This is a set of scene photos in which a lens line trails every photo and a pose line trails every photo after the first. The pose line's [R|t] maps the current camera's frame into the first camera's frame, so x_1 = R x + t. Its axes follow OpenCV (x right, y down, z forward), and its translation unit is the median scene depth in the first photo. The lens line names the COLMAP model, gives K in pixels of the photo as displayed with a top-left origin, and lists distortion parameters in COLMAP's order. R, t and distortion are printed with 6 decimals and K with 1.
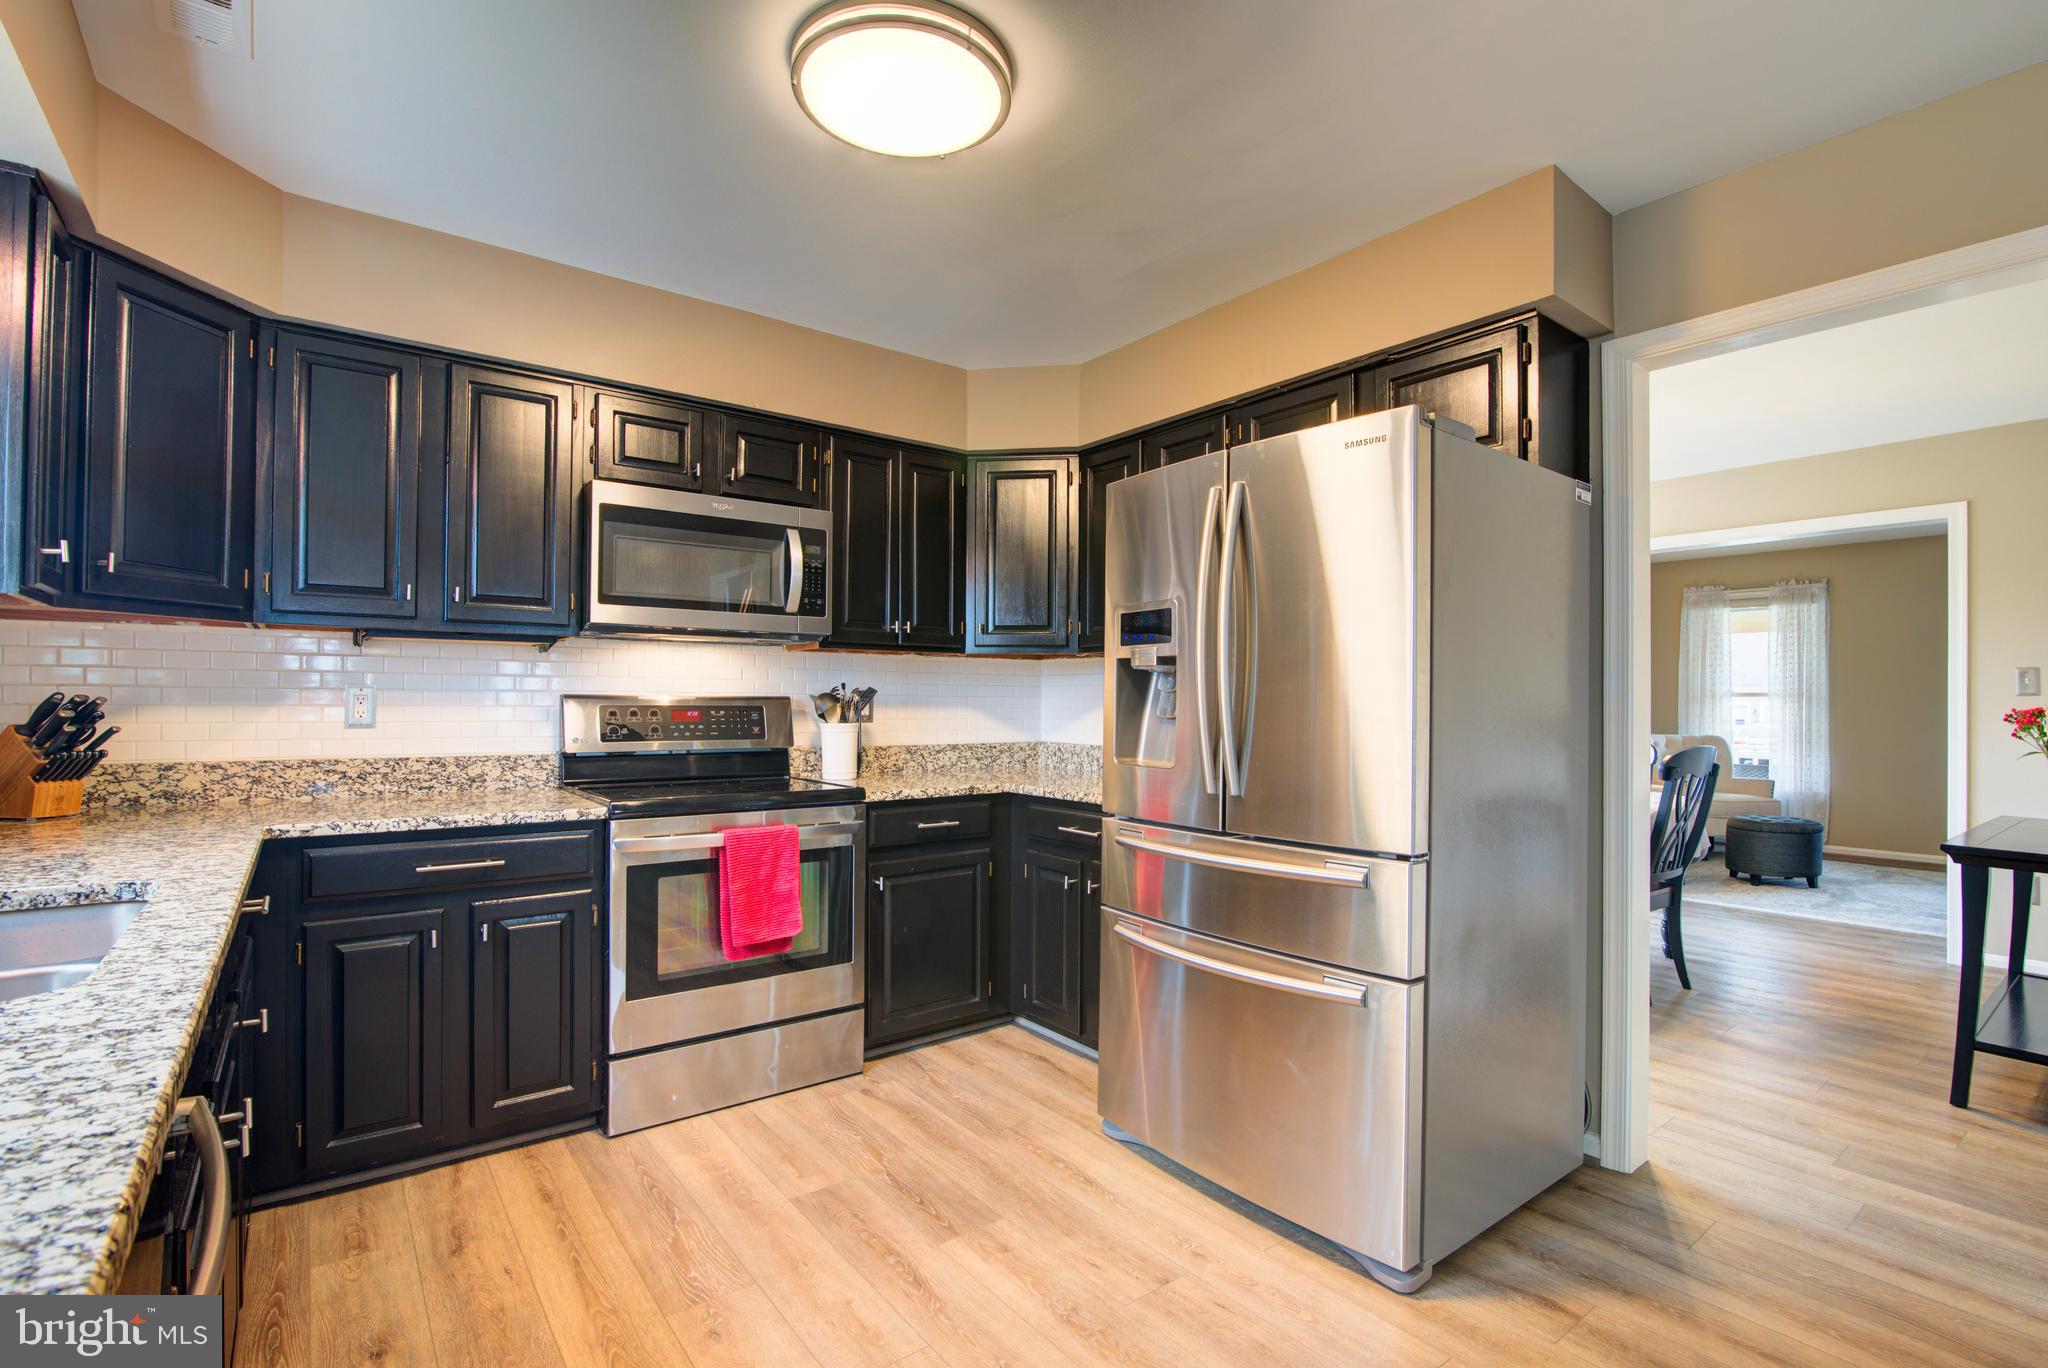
lens RADIAL K [[931.3, 0, 1025.1], [0, 931.3, 694.4], [0, 0, 1]] dist [-0.020072, 0.001507]
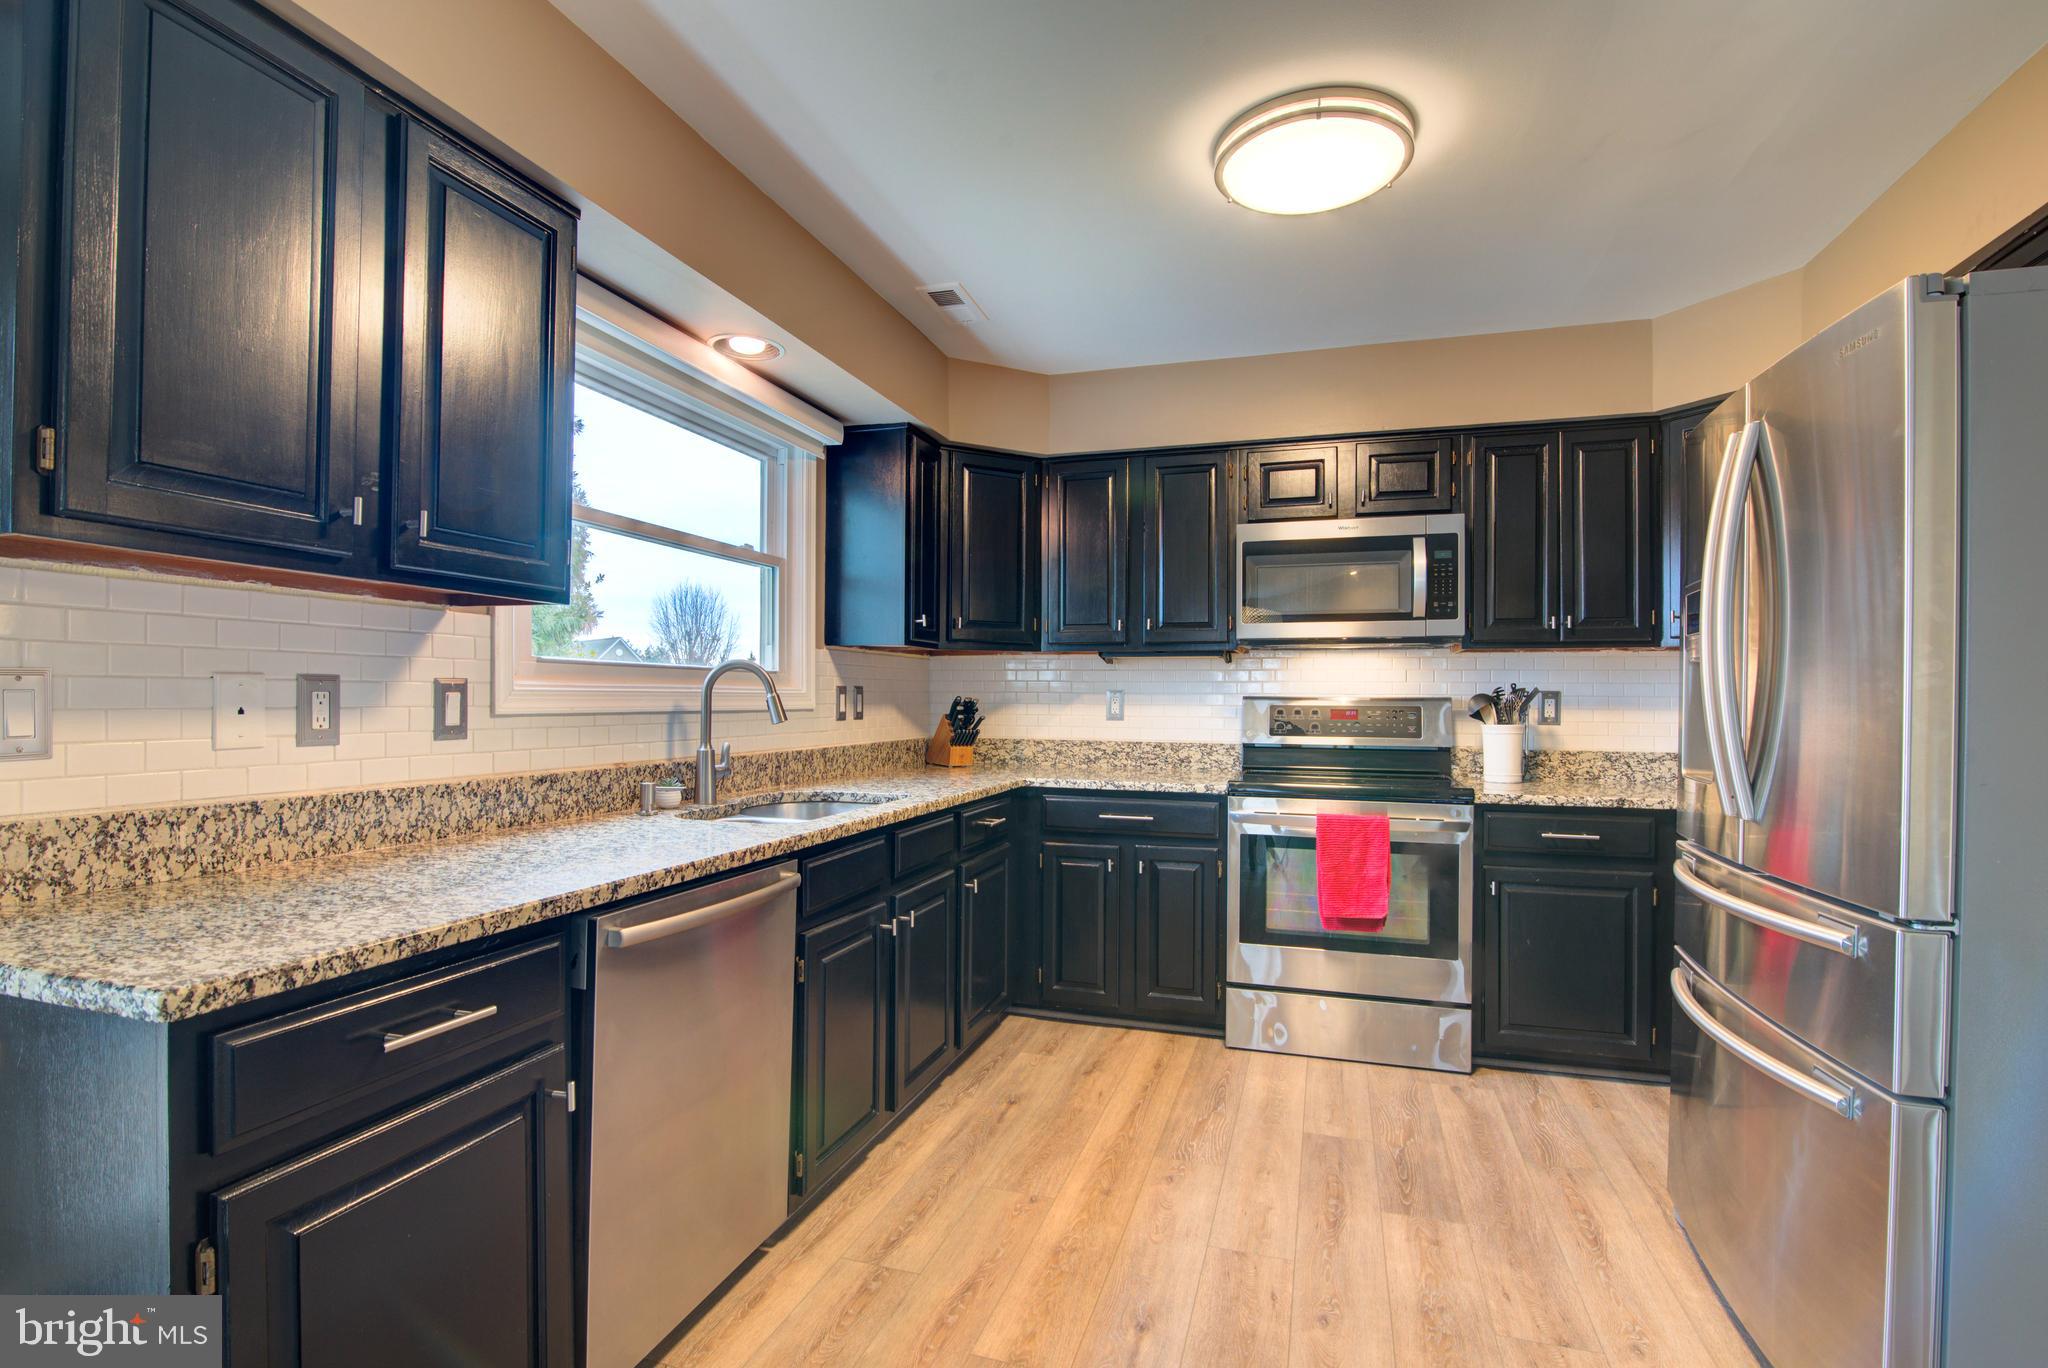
lens RADIAL K [[931.3, 0, 1025.1], [0, 931.3, 694.4], [0, 0, 1]] dist [-0.020072, 0.001507]
pose [[0.581254, -0.006975, -0.813692, 0.393571], [0.003359, 0.999975, -0.006172, 0.004502], [0.813715, 0.000854, 0.581263, 0.036619]]
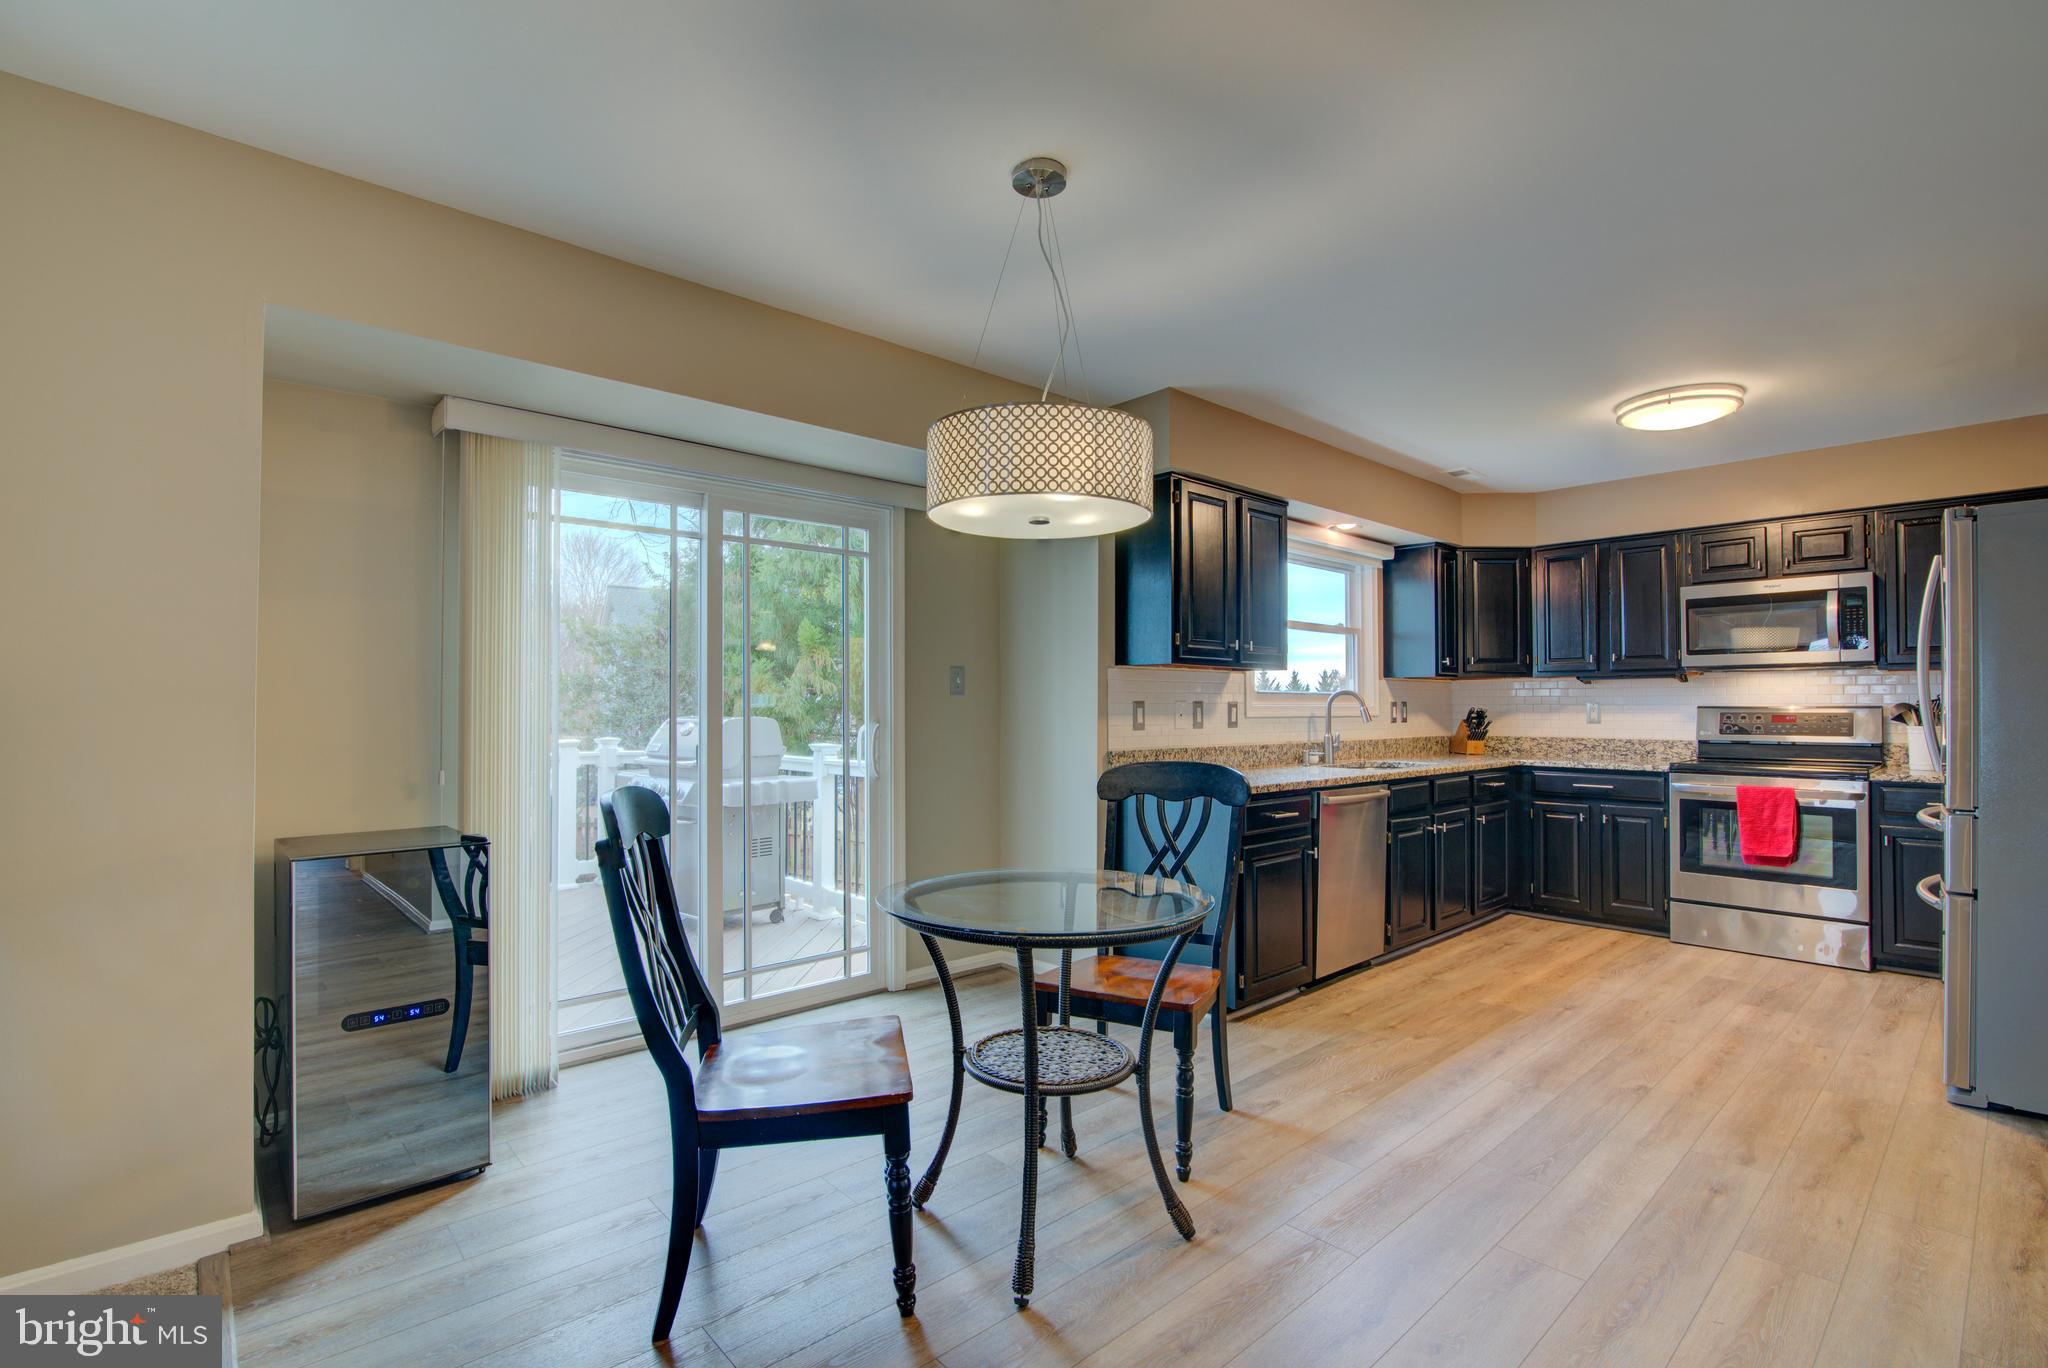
lens RADIAL K [[931.3, 0, 1025.1], [0, 931.3, 694.4], [0, 0, 1]] dist [-0.020072, 0.001507]
pose [[0.091455, -0.022449, -0.995556, 1.218647], [0.007402, 0.999734, -0.021863, 0.007051], [0.995782, -0.005370, 0.091597, -0.446701]]
